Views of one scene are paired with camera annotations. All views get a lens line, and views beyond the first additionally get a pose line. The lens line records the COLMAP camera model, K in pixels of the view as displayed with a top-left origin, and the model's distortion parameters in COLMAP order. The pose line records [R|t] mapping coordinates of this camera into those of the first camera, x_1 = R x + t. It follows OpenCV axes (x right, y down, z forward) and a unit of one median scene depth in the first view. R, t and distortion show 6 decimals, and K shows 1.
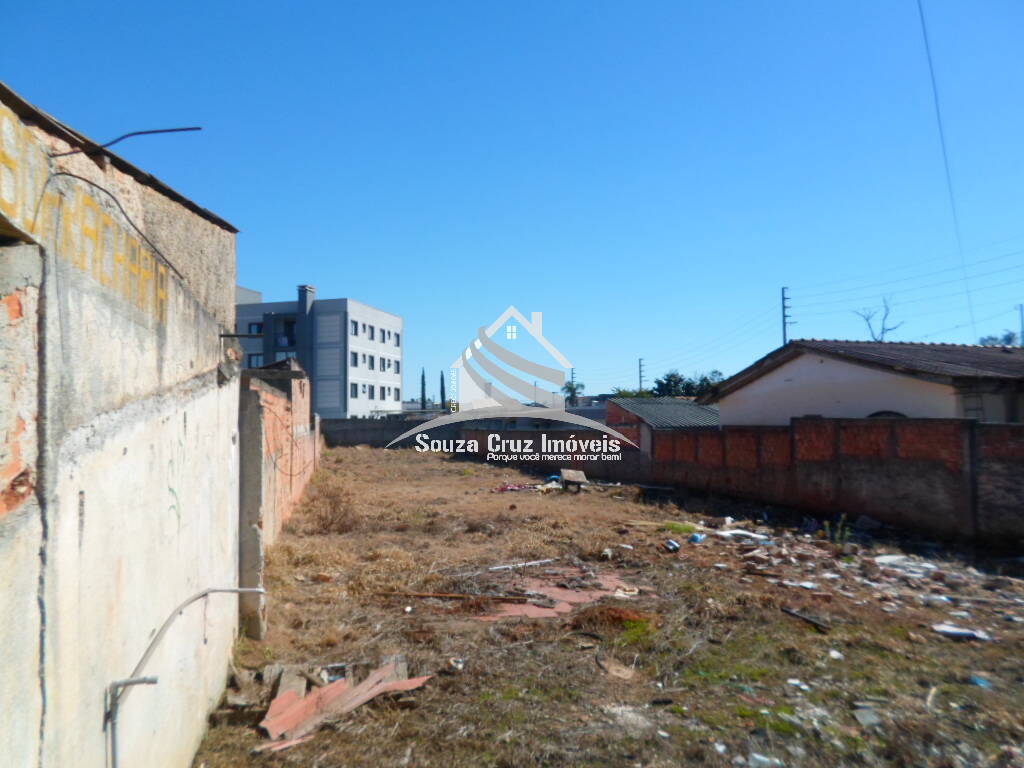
lens RADIAL K [[802.7, 0, 512.8], [0, 802.7, 373.7], [0, 0, 1]] dist [0.010229, -0.015886]
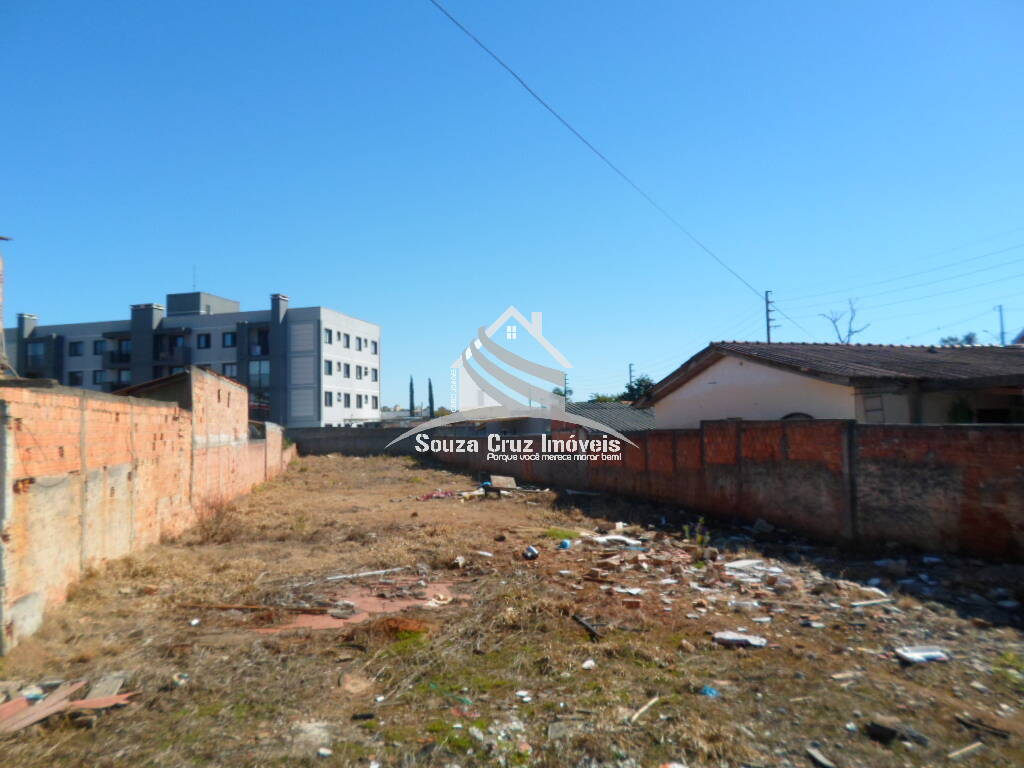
lens RADIAL K [[802.7, 0, 512.8], [0, 802.7, 373.7], [0, 0, 1]] dist [0.010229, -0.015886]
pose [[0.999929, -0.011855, -0.000822, 0.143931], [0.011848, 0.999893, -0.008574, 0.003337], [0.000923, 0.008564, 0.999963, 0.014080]]
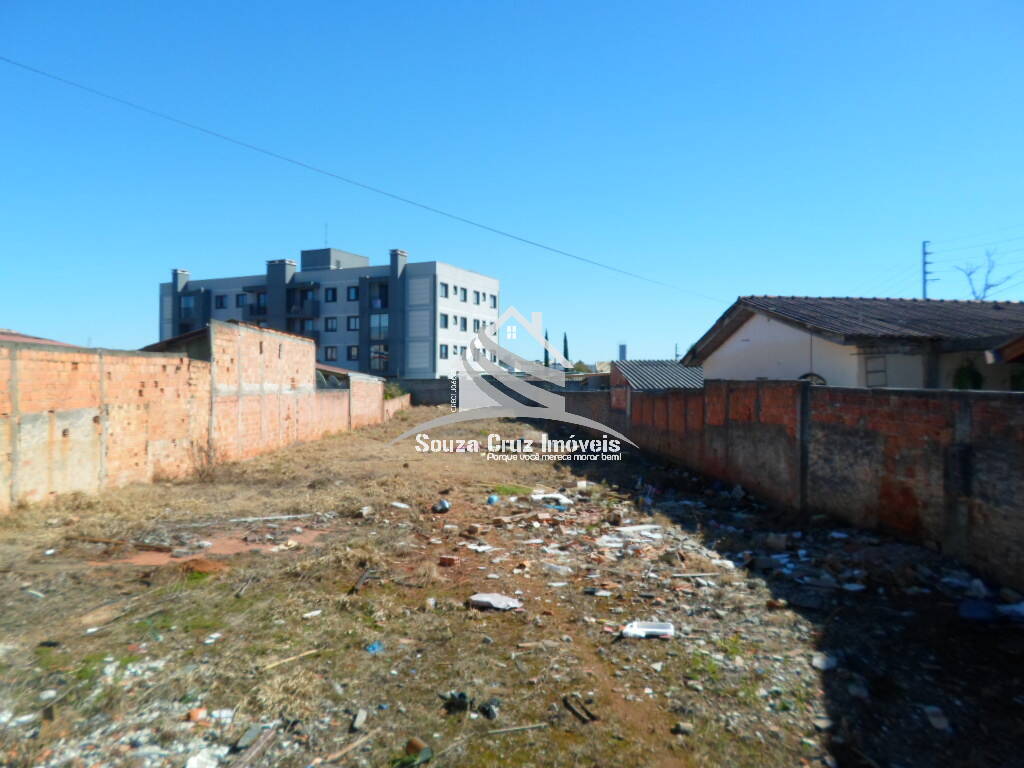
lens RADIAL K [[804.7, 0, 512.8], [0, 804.7, 378.2], [0, 0, 1]] dist [0.007399, -0.008731]
pose [[0.981481, 0.007864, -0.191400, 0.379501], [0.002287, 0.998605, 0.052760, 0.003556], [0.191548, -0.052221, 0.980093, 0.041744]]
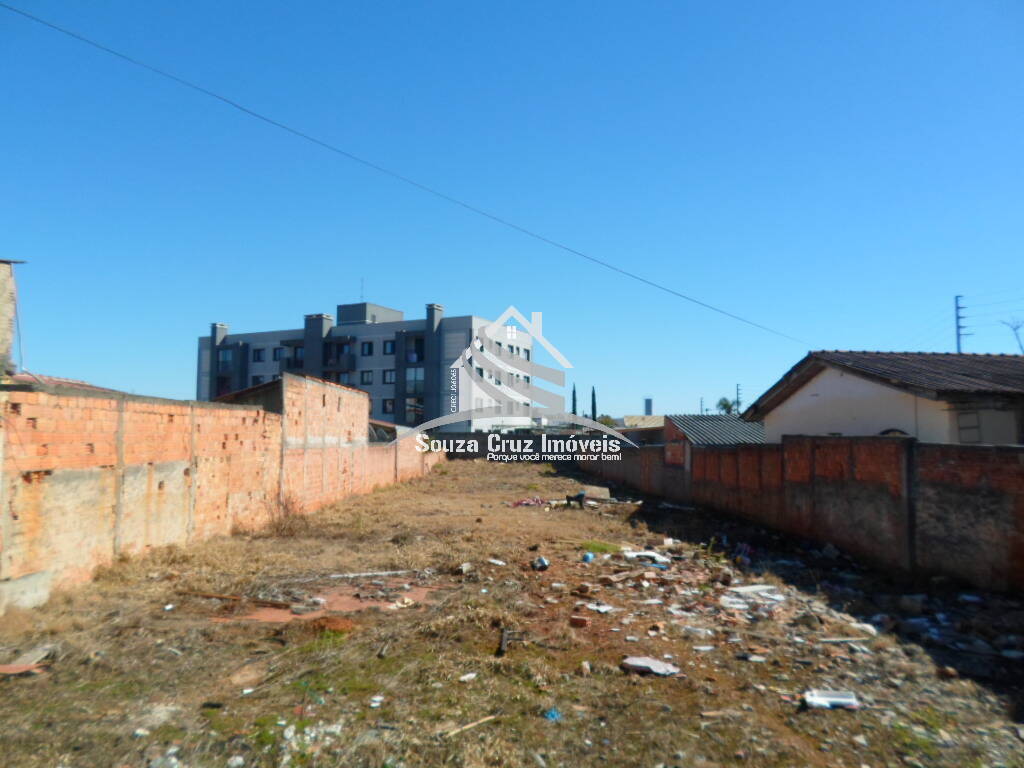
lens RADIAL K [[802.7, 0, 512.8], [0, 802.7, 373.7], [0, 0, 1]] dist [0.010229, -0.015886]
pose [[0.976070, -0.002837, -0.217437, 0.302447], [-0.001488, 0.999804, -0.019723, 0.003351], [0.217450, 0.019574, 0.975875, 0.032740]]
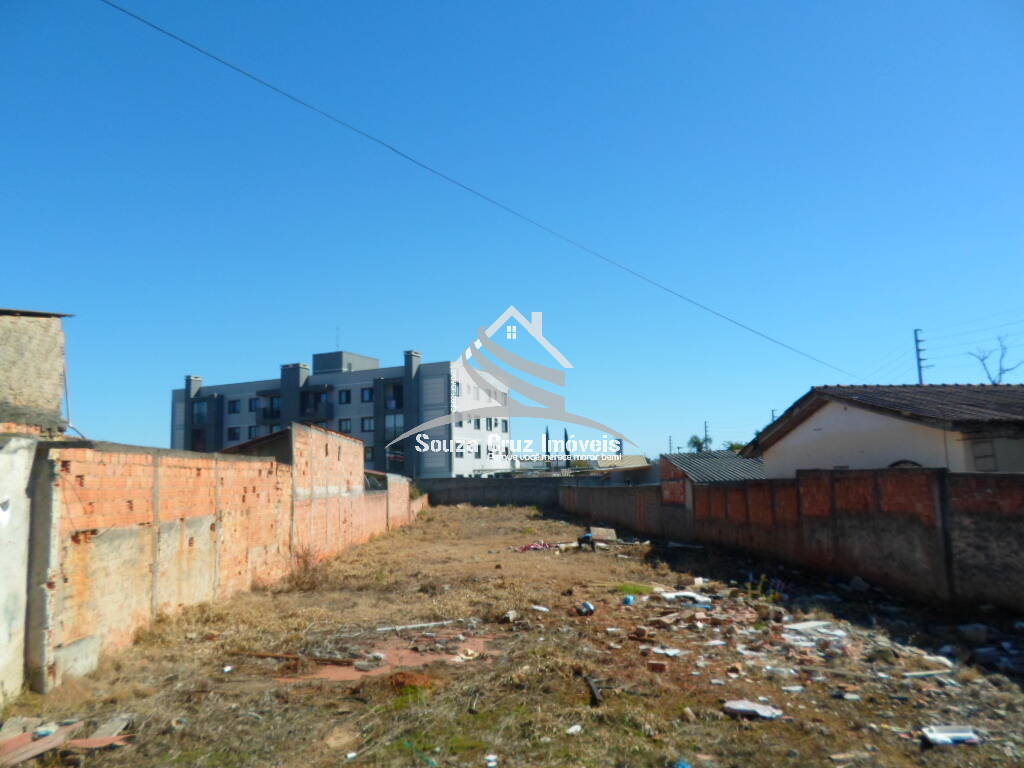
lens RADIAL K [[796.8, 0, 512.8], [0, 796.8, 372.3], [0, 0, 1]] dist [-0.001764, -0.008209]
pose [[0.983695, -0.041172, -0.175070, 0.232666], [0.028234, 0.996726, -0.075759, 0.002760], [0.177616, 0.069581, 0.981637, 0.025873]]
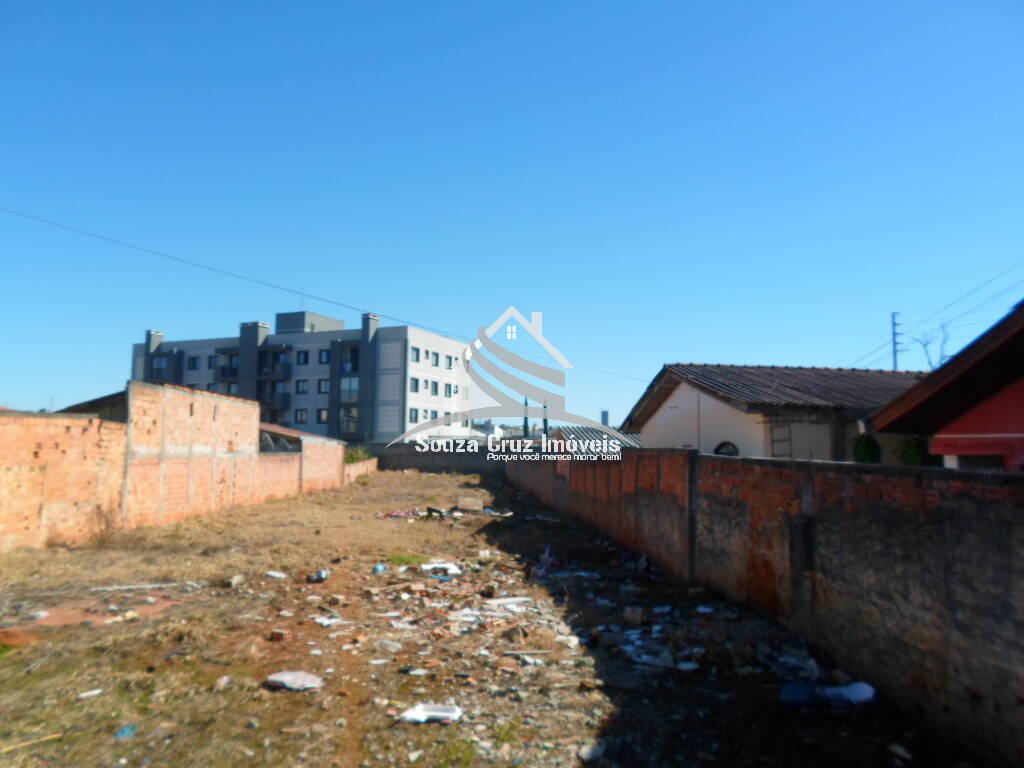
lens RADIAL K [[802.7, 0, 512.8], [0, 802.7, 373.7], [0, 0, 1]] dist [0.010229, -0.015886]
pose [[0.984104, 0.003066, -0.177567, 0.478867], [-0.009128, 0.999403, -0.033336, 0.002501], [0.177359, 0.034427, 0.983544, 0.071994]]
